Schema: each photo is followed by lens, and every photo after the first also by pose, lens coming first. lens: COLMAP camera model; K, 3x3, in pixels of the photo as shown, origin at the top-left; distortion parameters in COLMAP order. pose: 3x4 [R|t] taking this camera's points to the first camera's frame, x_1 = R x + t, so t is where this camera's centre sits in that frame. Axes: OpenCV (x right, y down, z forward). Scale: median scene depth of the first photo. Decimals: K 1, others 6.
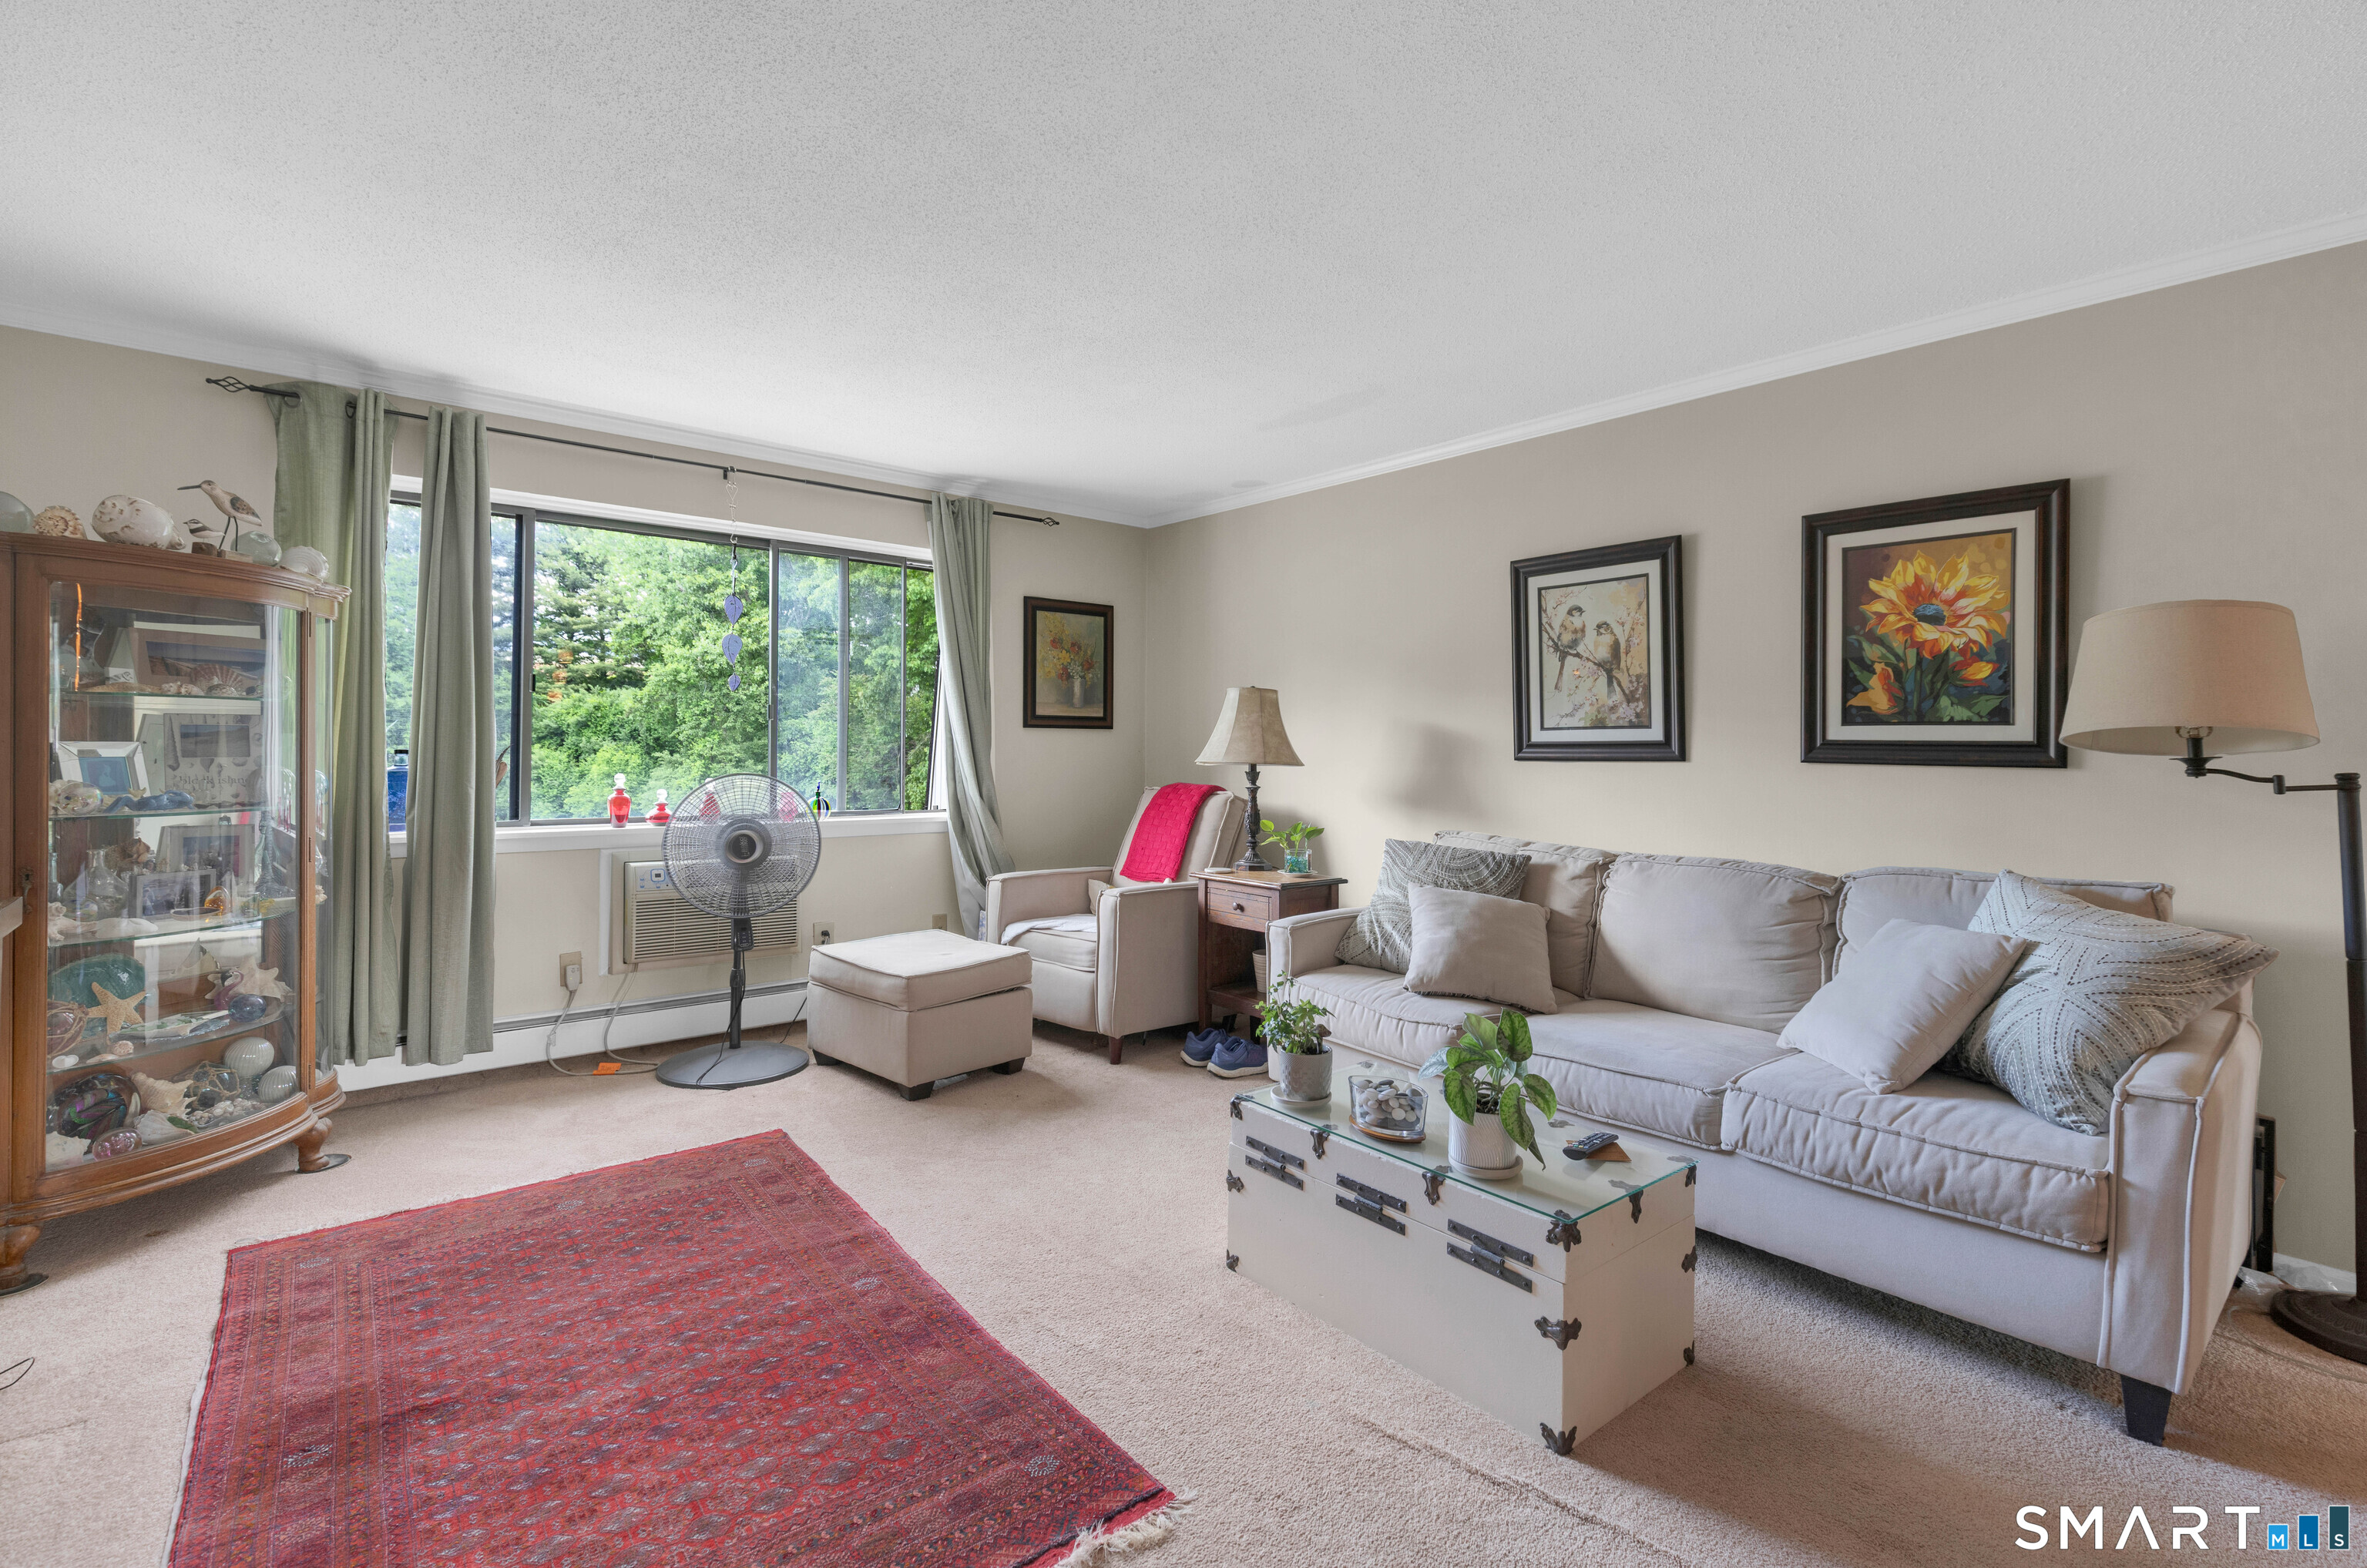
lens RADIAL K [[1082.6, 0, 1216.2], [0, 1082.6, 733.7], [0, 0, 1]] dist [0.006384, -0.002105]
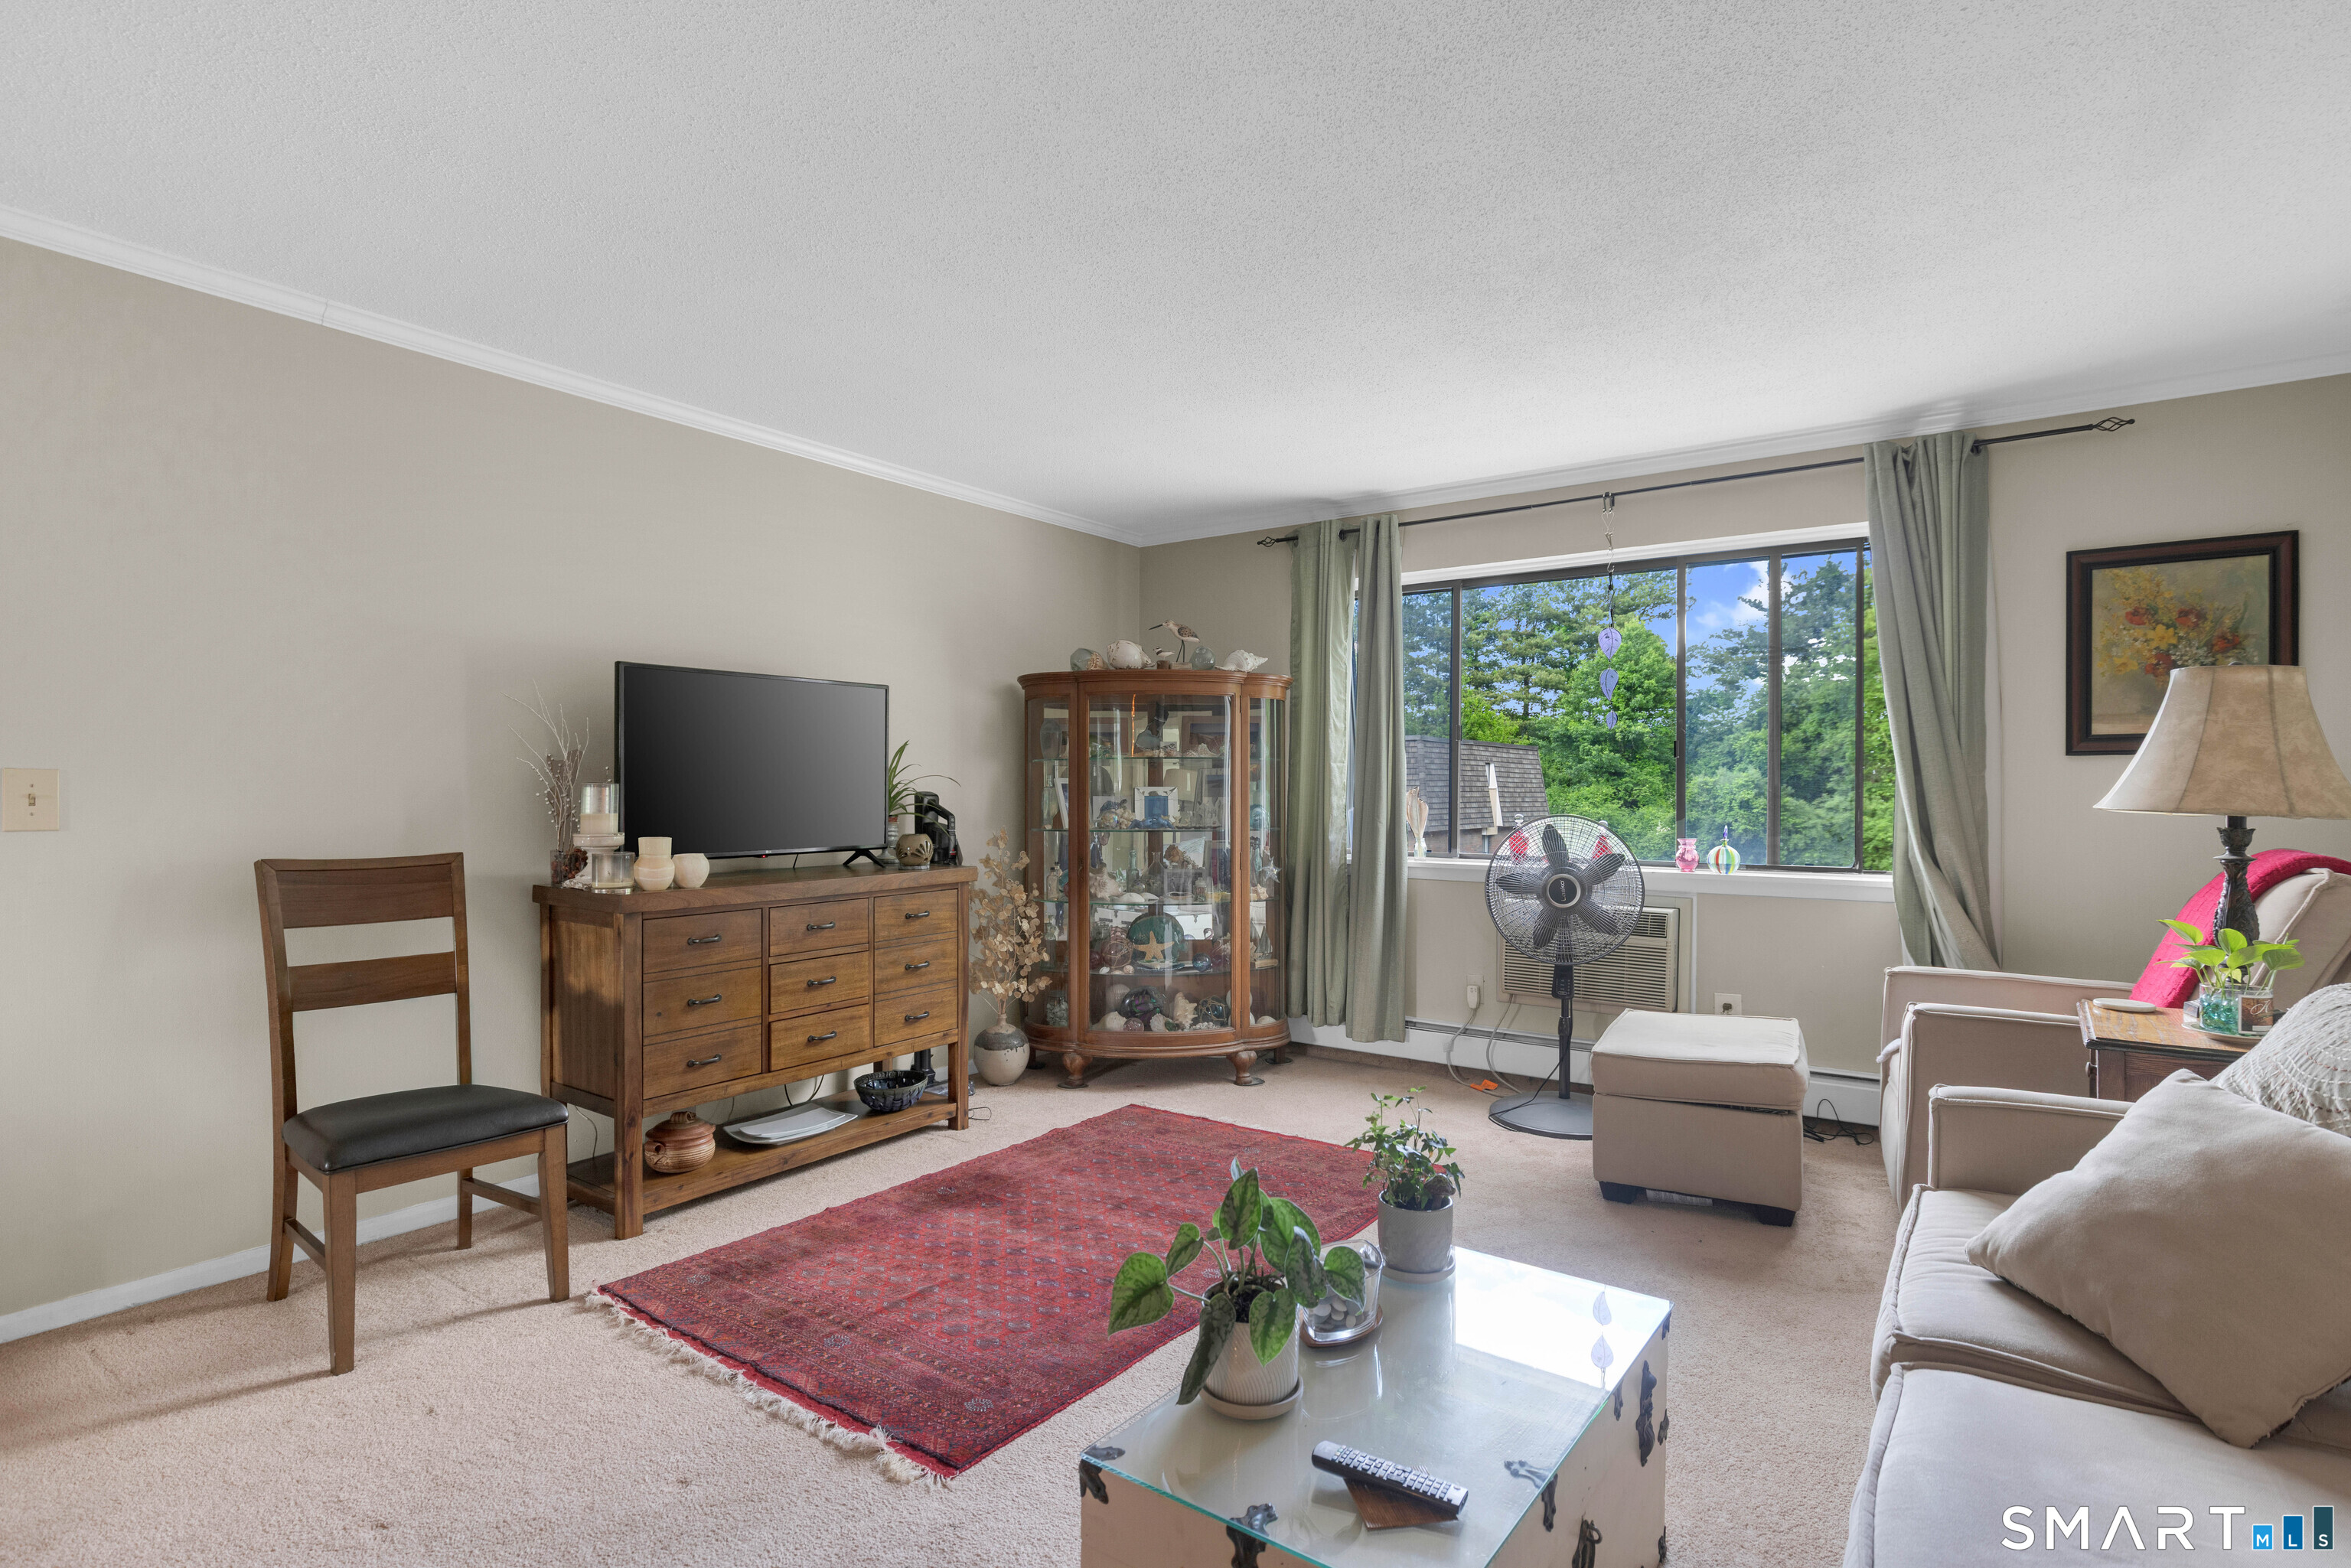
lens RADIAL K [[1193.8, 0, 1182.4], [0, 1193.8, 789.8], [0, 0, 1]] dist [-0.000247, -0.002284]
pose [[0.233112, -0.006300, -0.972429, 0.556948], [0.014573, 0.999889, -0.002984, 0.013049], [0.972341, -0.013475, 0.233178, 0.455136]]
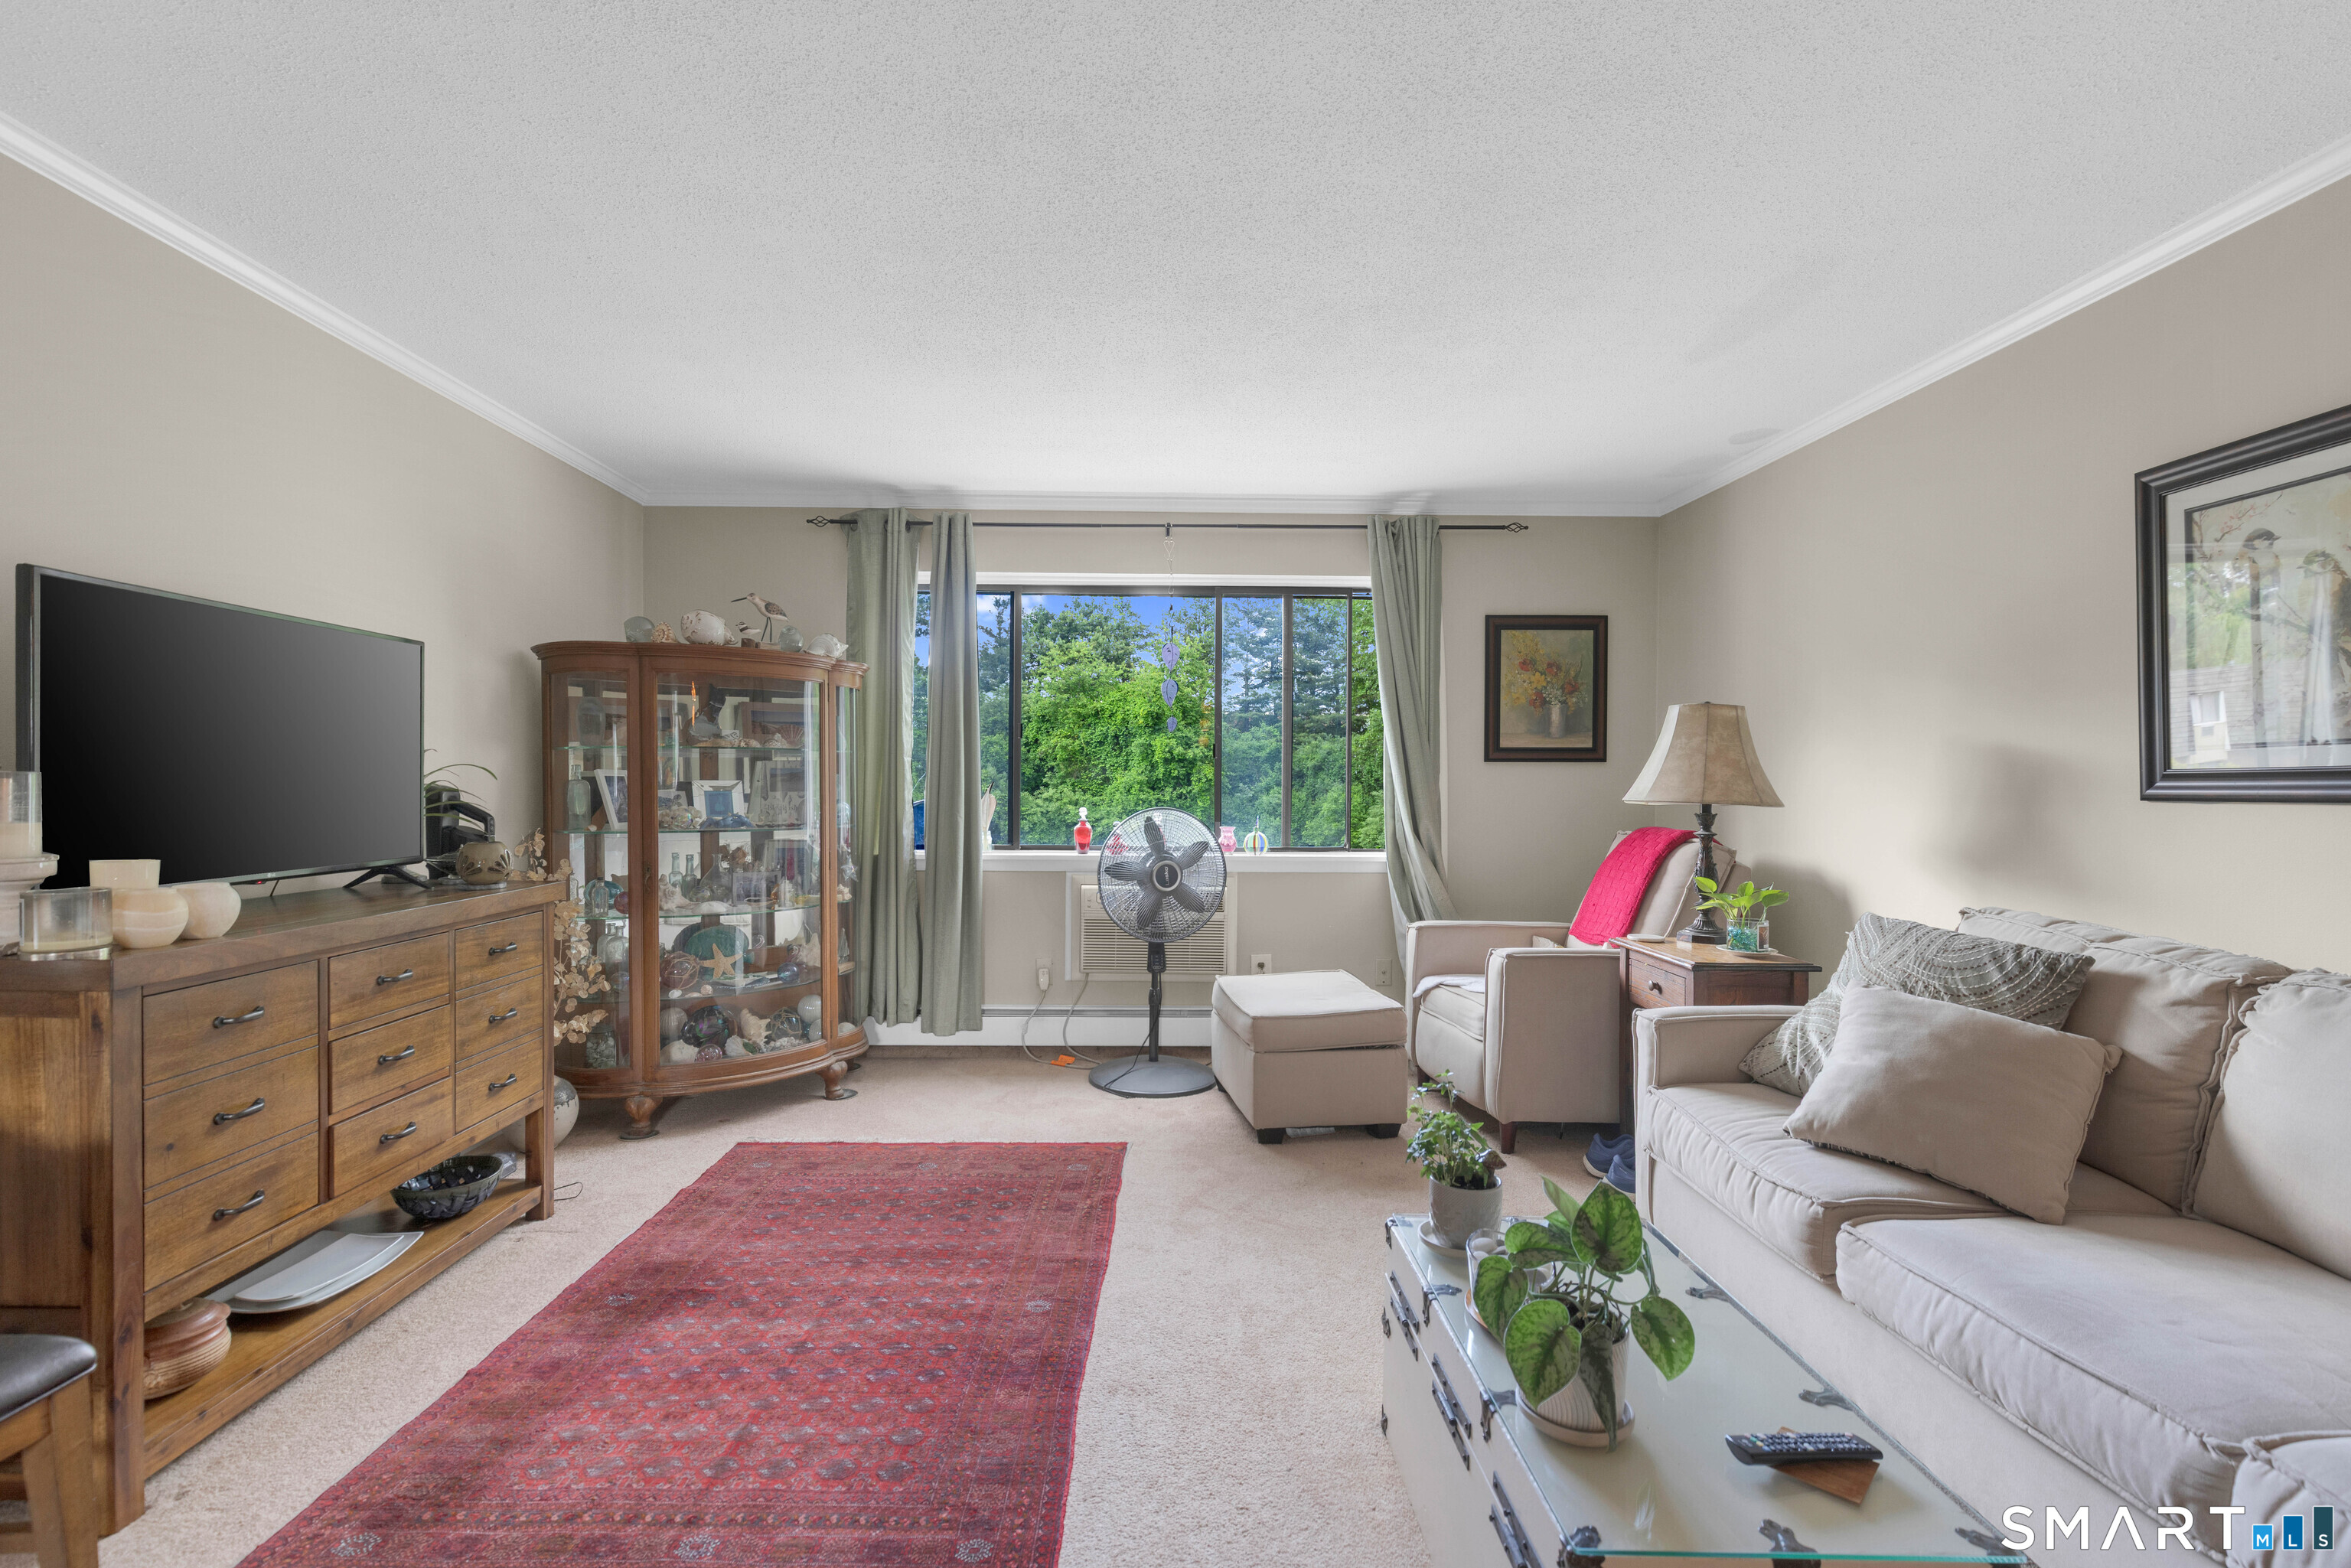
lens RADIAL K [[1075.2, 0, 1162.9], [0, 1075.2, 798.8], [0, 0, 1]] dist [0.006384, -0.002105]
pose [[0.766203, 0.004855, -0.642580, 0.272759], [0.009986, 0.999761, 0.019460, 0.007034], [0.642521, -0.021327, 0.765972, 0.202254]]
